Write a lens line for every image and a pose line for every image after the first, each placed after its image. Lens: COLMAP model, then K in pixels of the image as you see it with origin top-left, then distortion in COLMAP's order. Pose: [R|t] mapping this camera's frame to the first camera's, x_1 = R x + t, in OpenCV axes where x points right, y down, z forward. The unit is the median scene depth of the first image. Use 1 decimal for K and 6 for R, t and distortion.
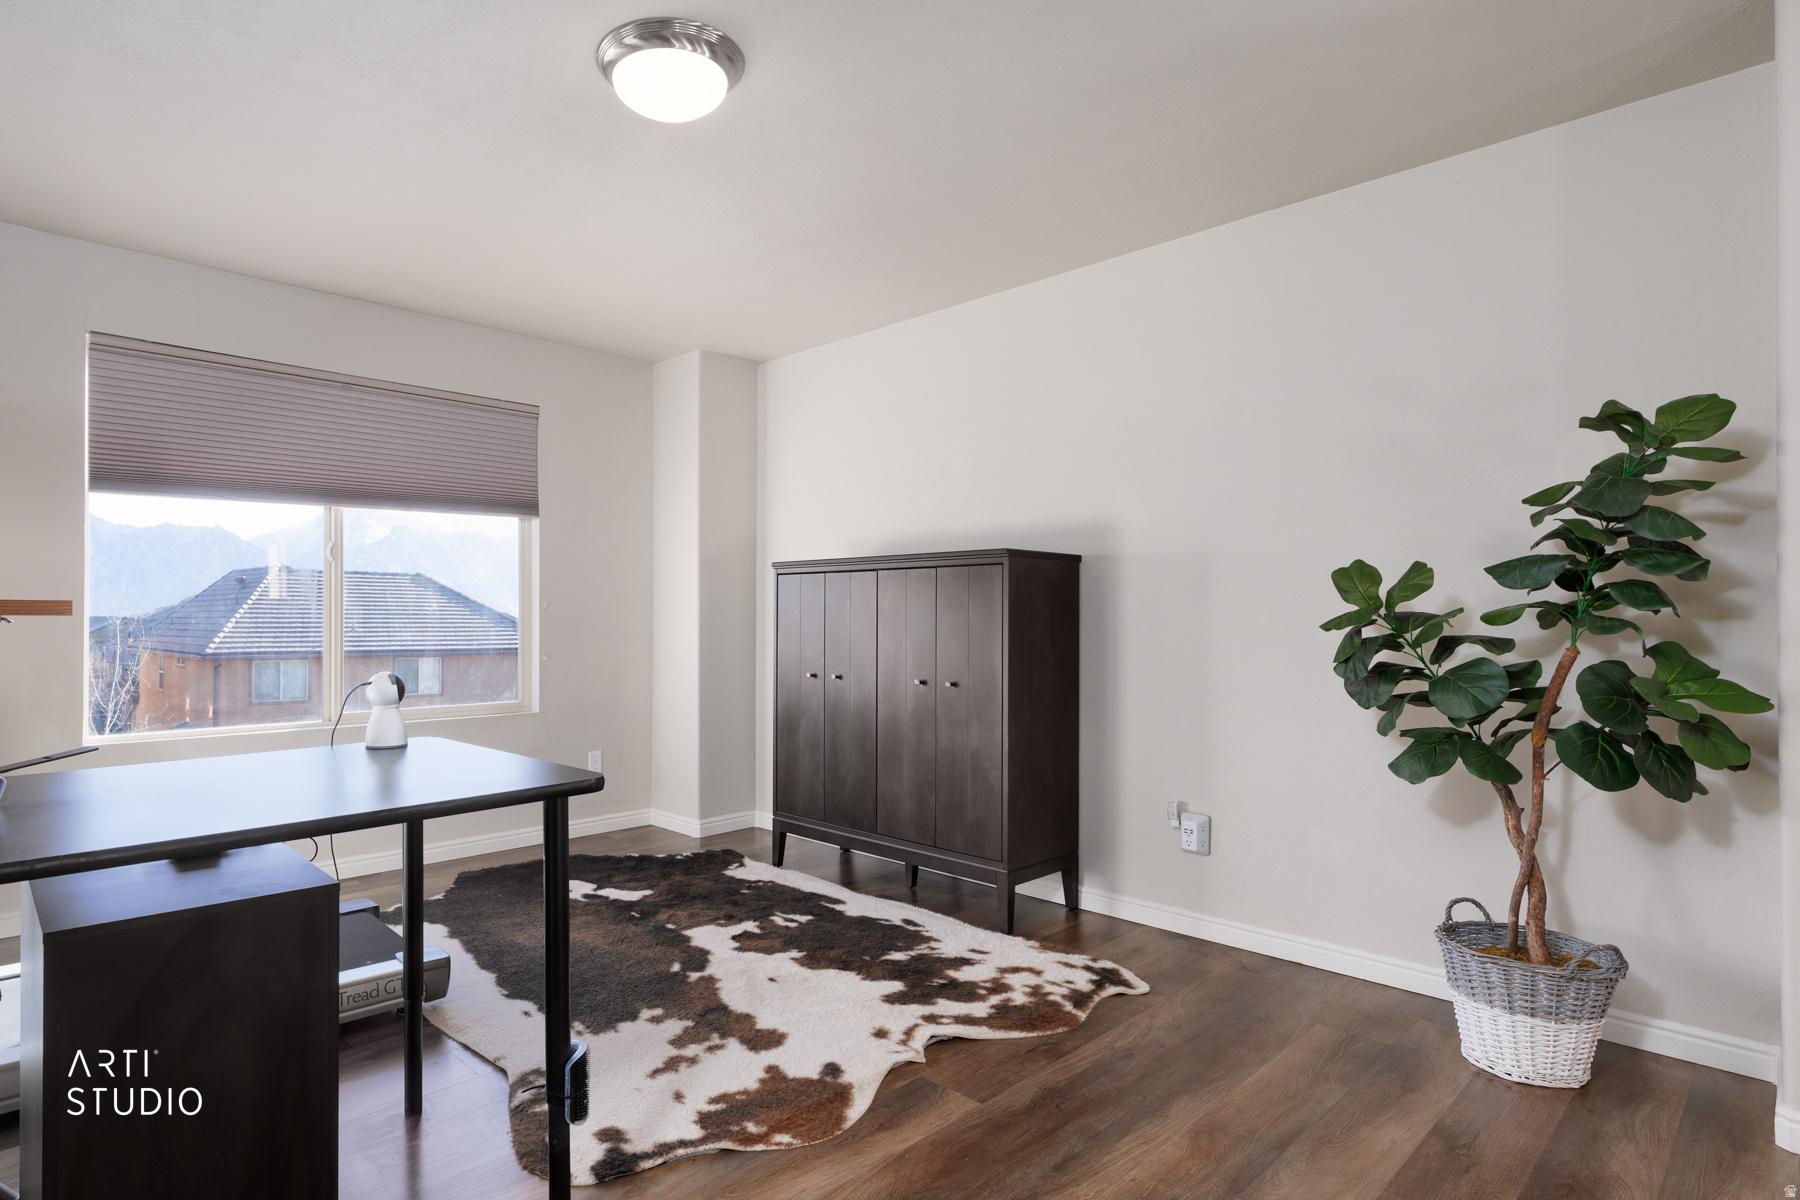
lens RADIAL K [[806.4, 0, 902.8], [0, 806.4, 596.0], [0, 0, 1]] dist [0.000675, 0.000037]
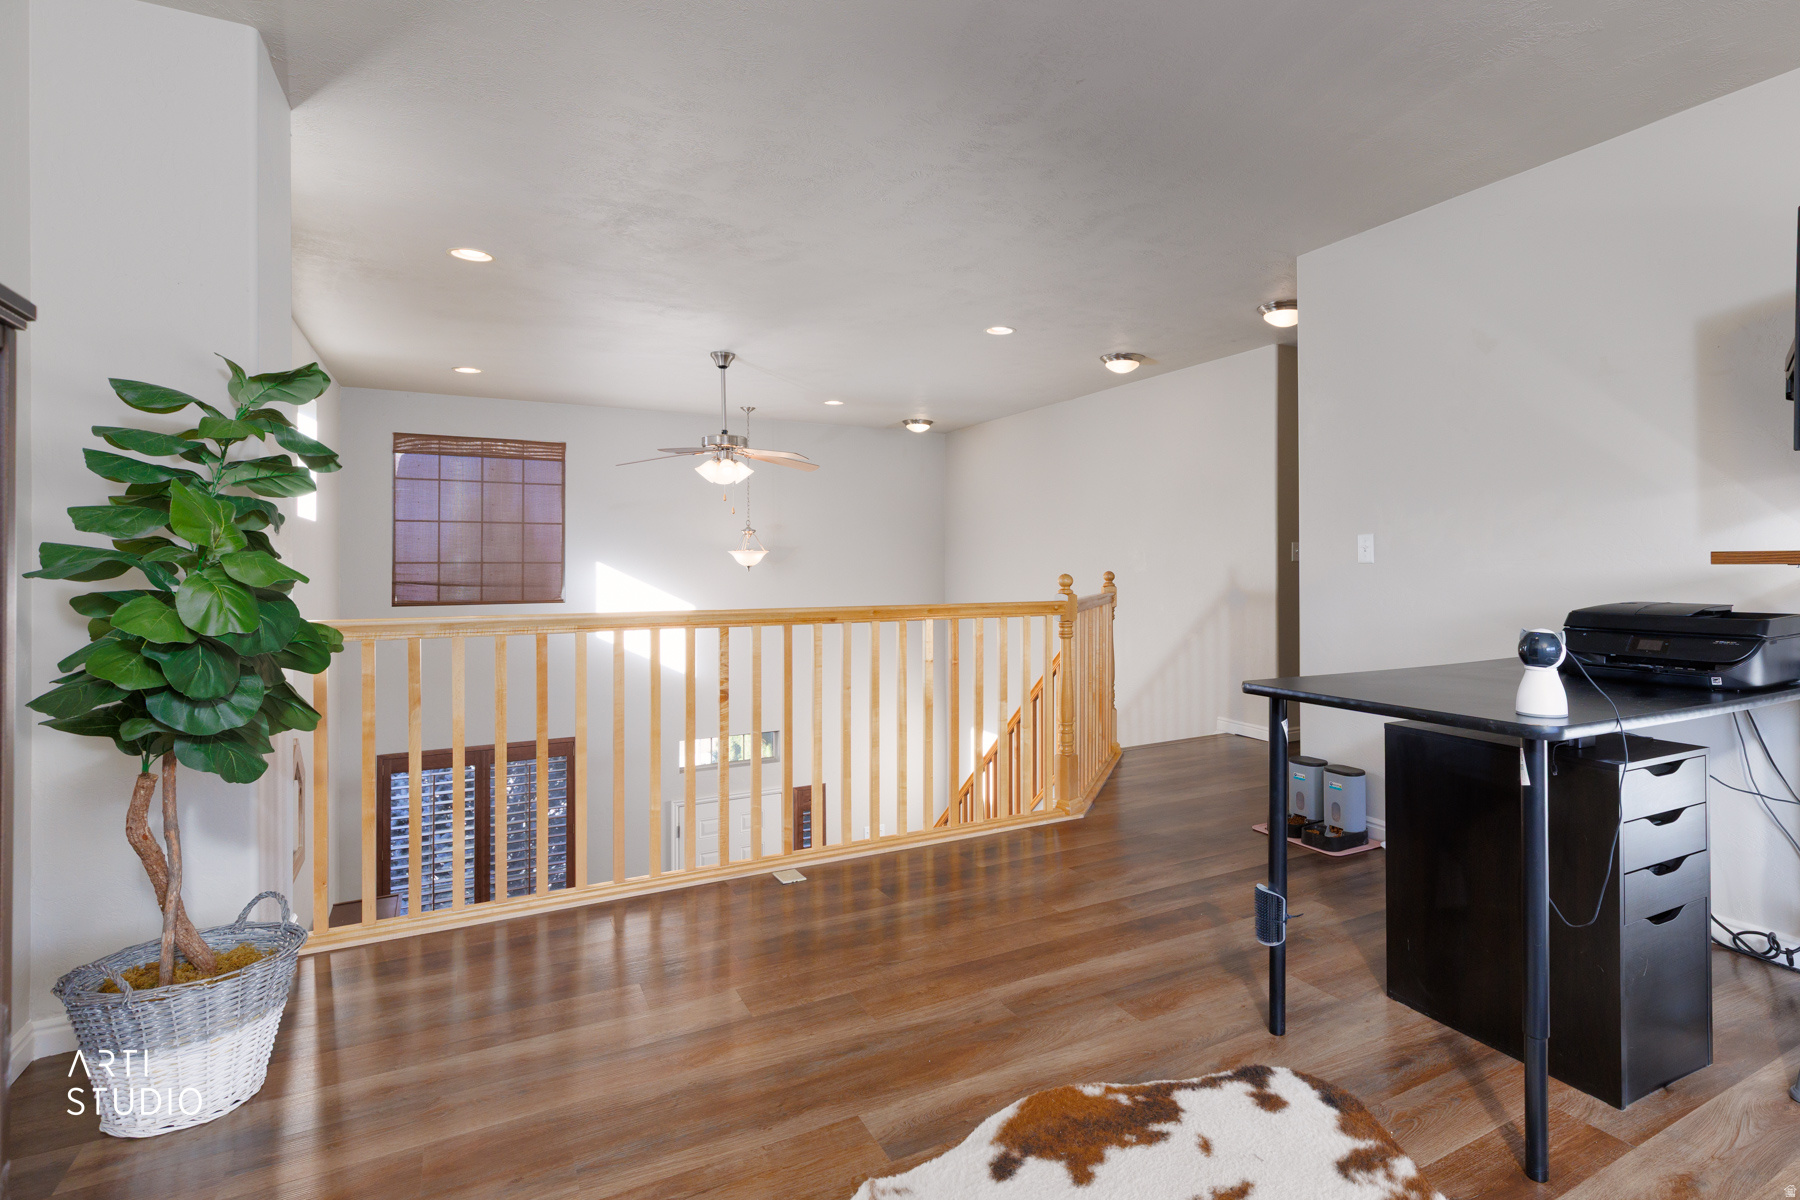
lens RADIAL K [[806.4, 0, 902.8], [0, 806.4, 596.0], [0, 0, 1]] dist [0.000675, 0.000037]
pose [[-0.856005, -0.018918, 0.516622, -0.425742], [-0.003171, 0.999504, 0.031347, 0.021144], [-0.516958, 0.025195, -0.855640, 1.841746]]
